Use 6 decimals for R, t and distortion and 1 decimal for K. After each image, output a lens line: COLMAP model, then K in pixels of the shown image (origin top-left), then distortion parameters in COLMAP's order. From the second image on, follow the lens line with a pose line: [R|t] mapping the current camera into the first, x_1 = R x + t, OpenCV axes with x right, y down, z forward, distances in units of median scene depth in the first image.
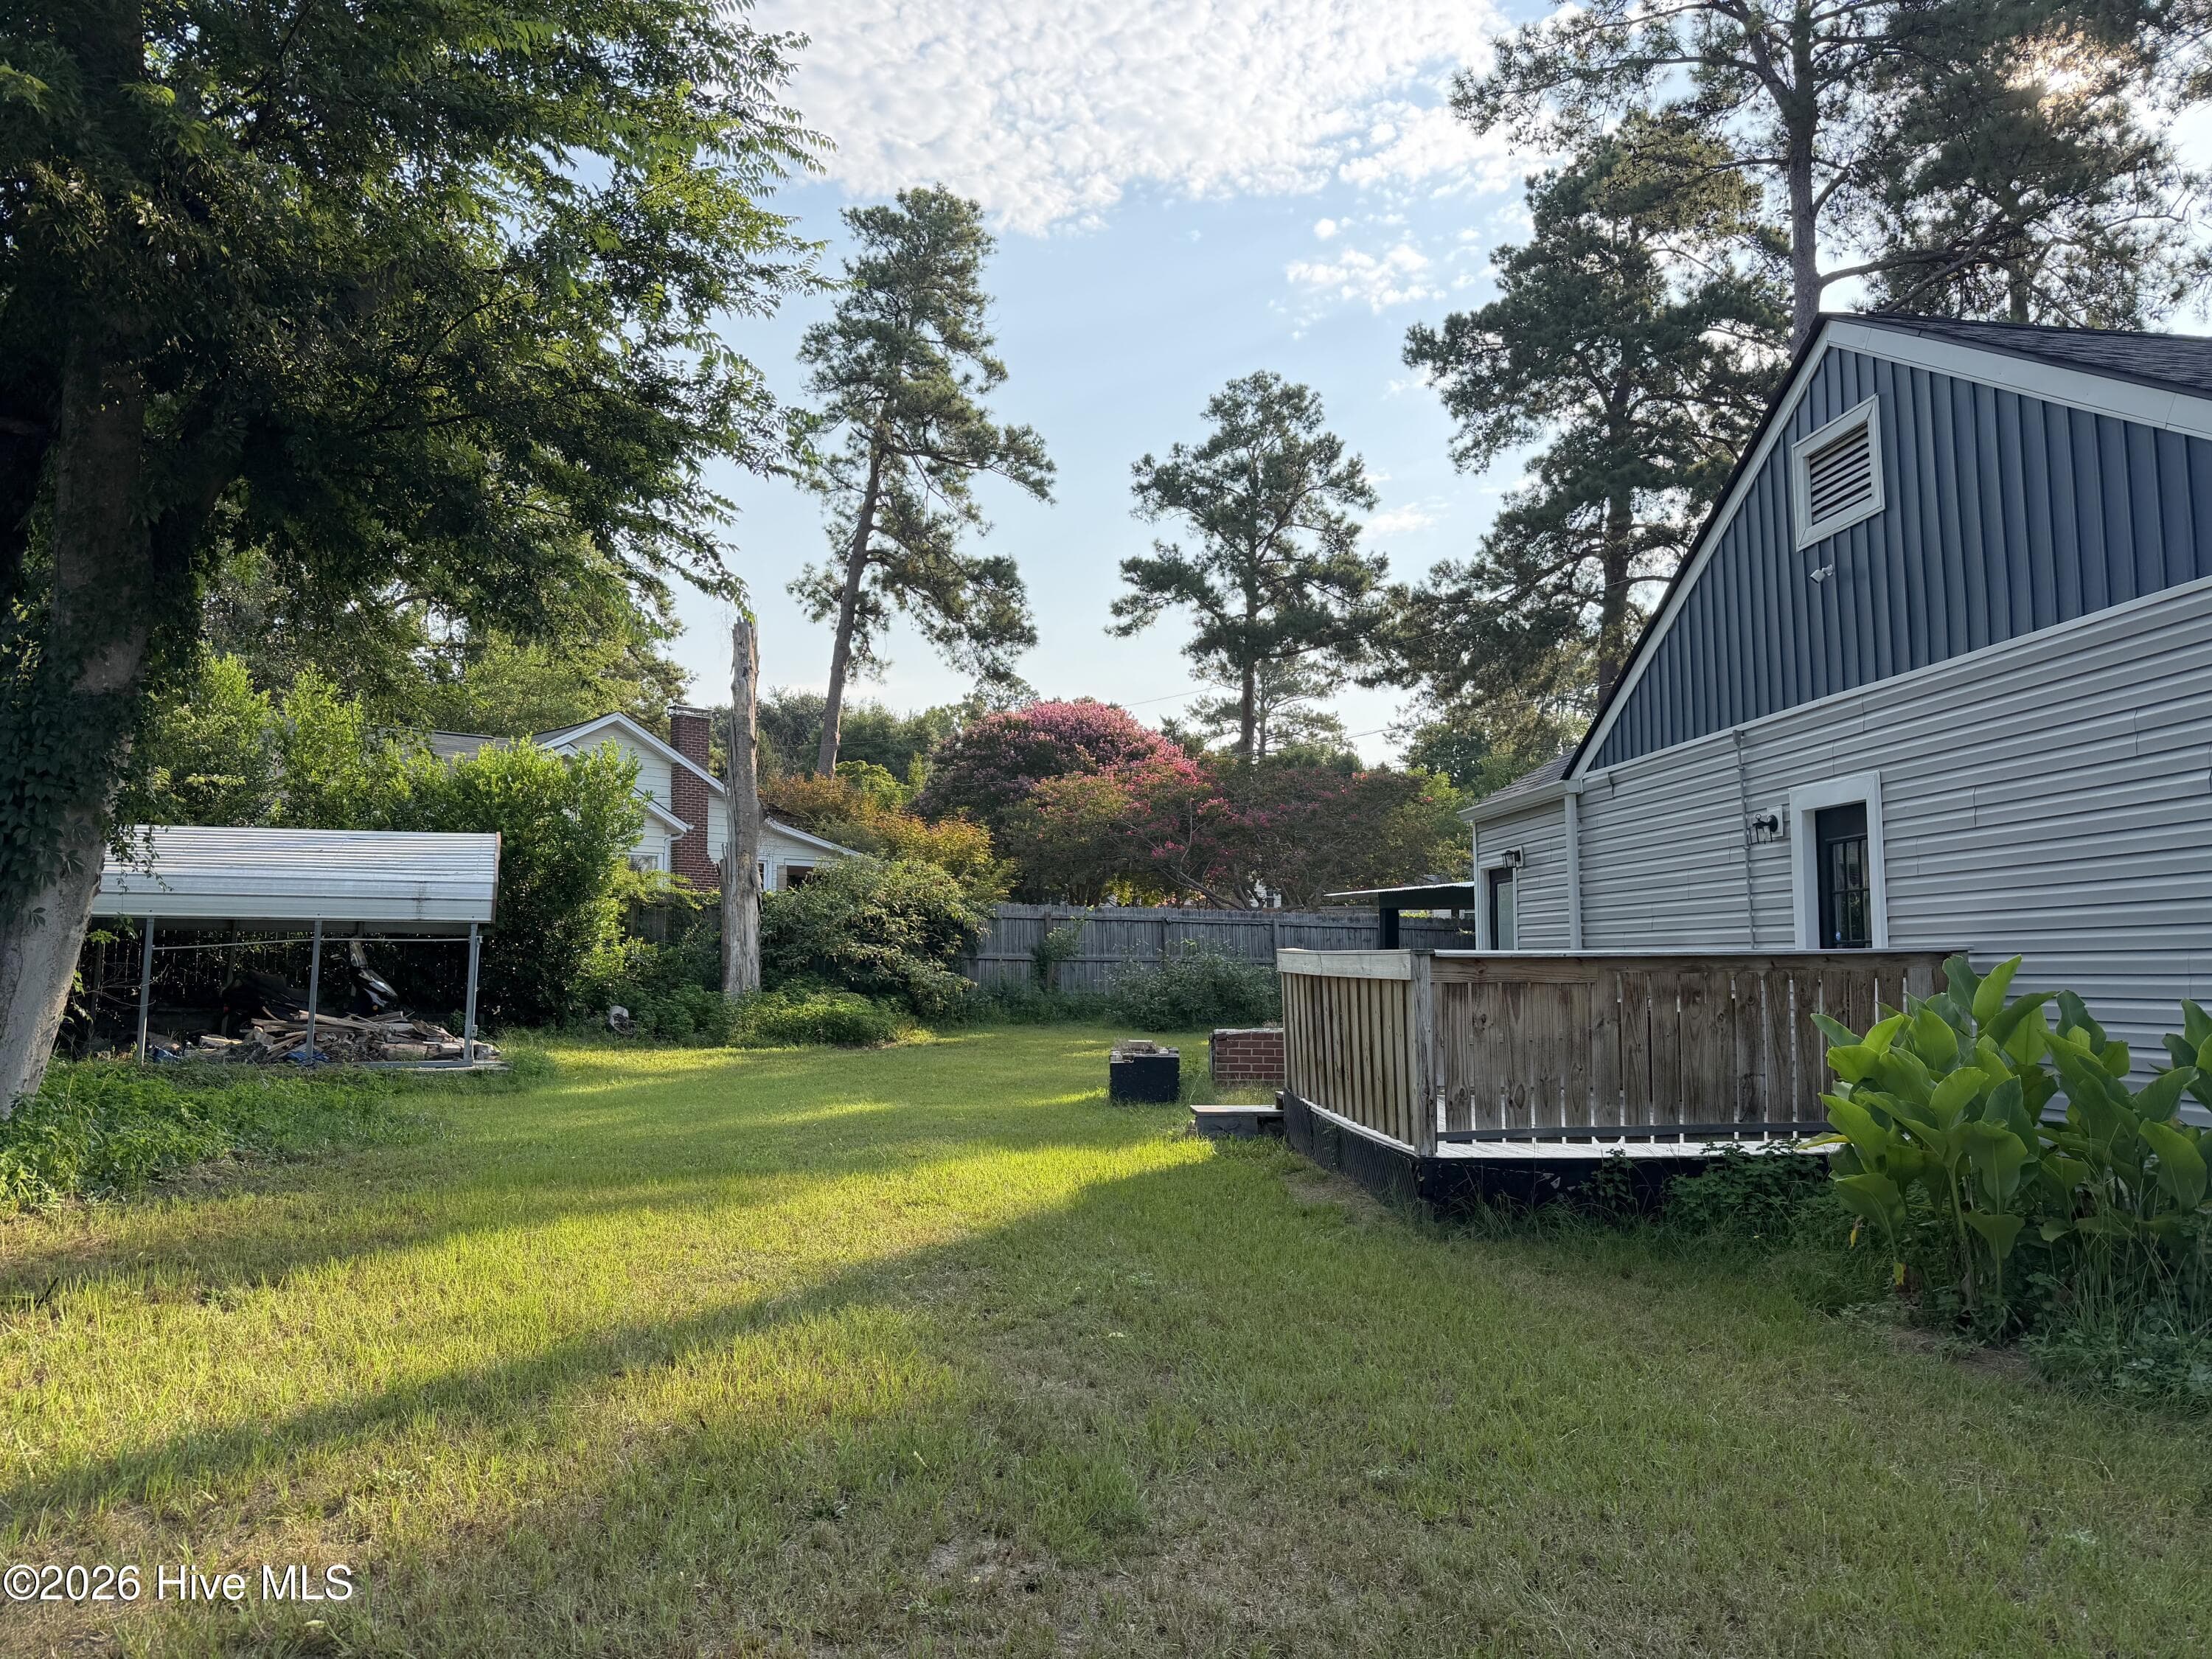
lens RADIAL K [[1555.7, 0, 1097.8], [0, 1555.7, 837.8], [0, 0, 1]] dist [0.052862, -0.022725]
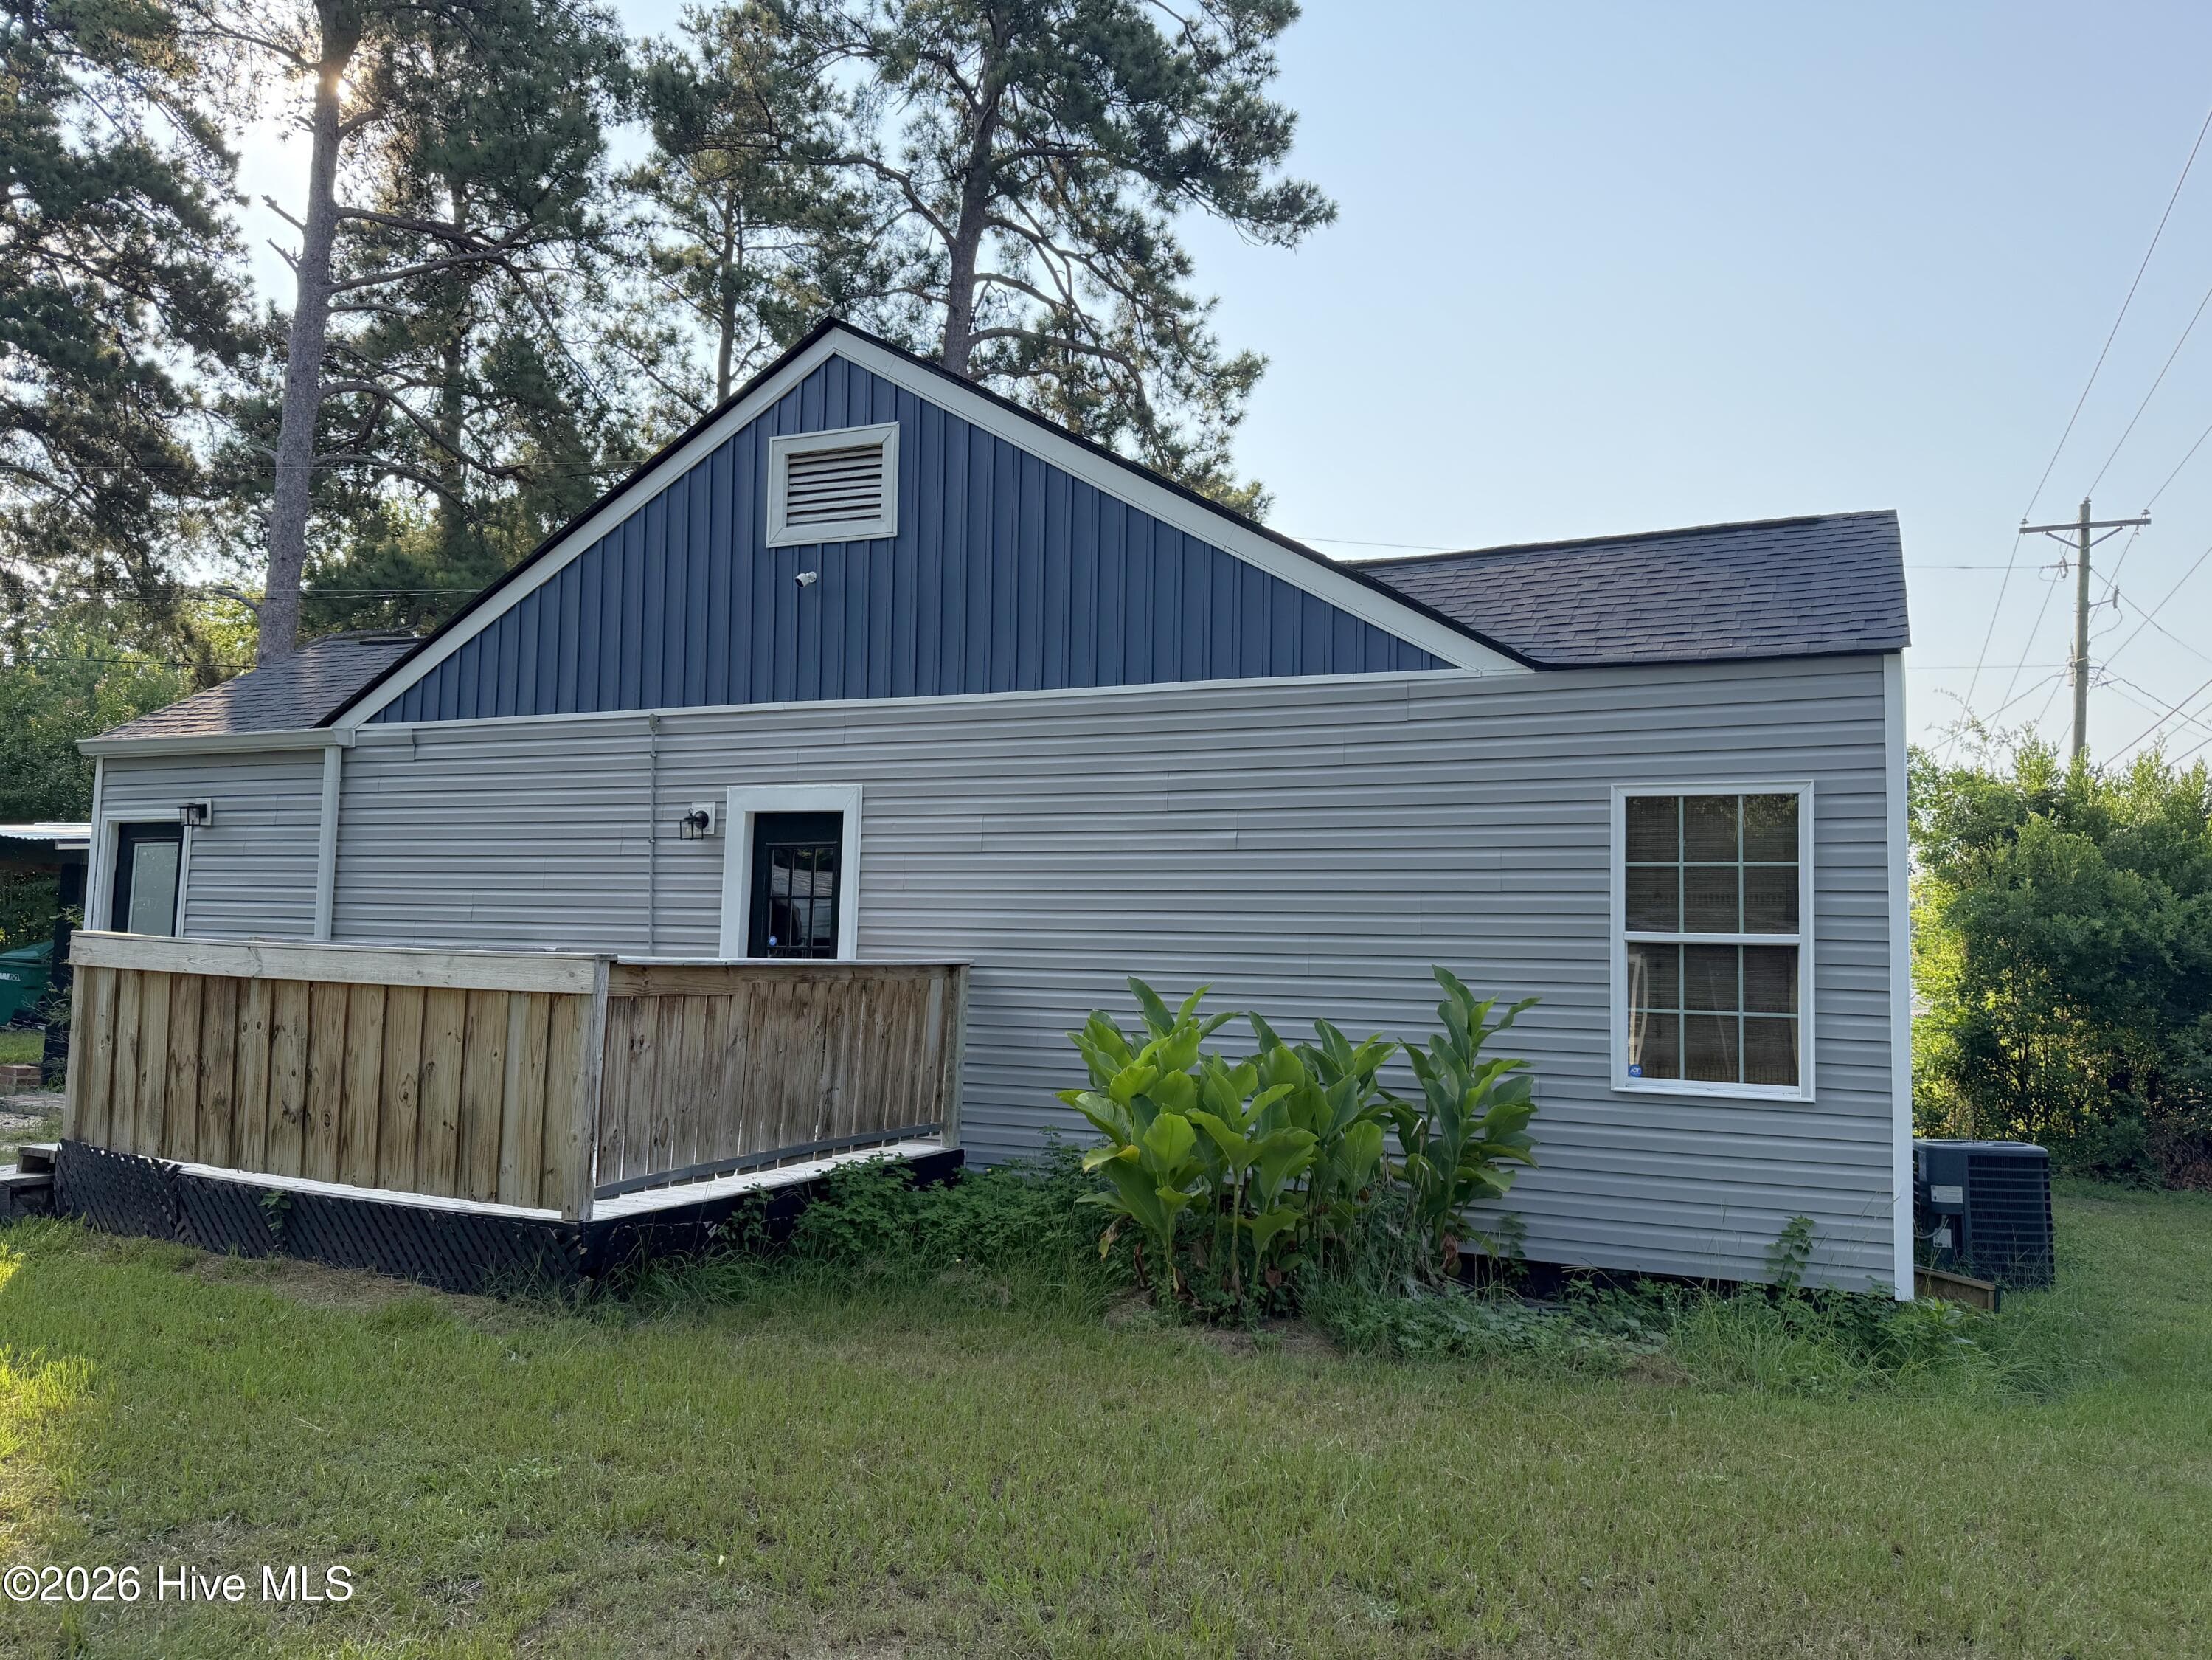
lens RADIAL K [[1556.0, 0, 1099.8], [0, 1556.0, 858.8], [0, 0, 1]] dist [0.052862, -0.022725]
pose [[0.491649, 0.078066, 0.867287, -0.302268], [-0.104478, 0.994067, -0.030251, 0.019639], [-0.864503, -0.075740, 0.496888, 0.349770]]
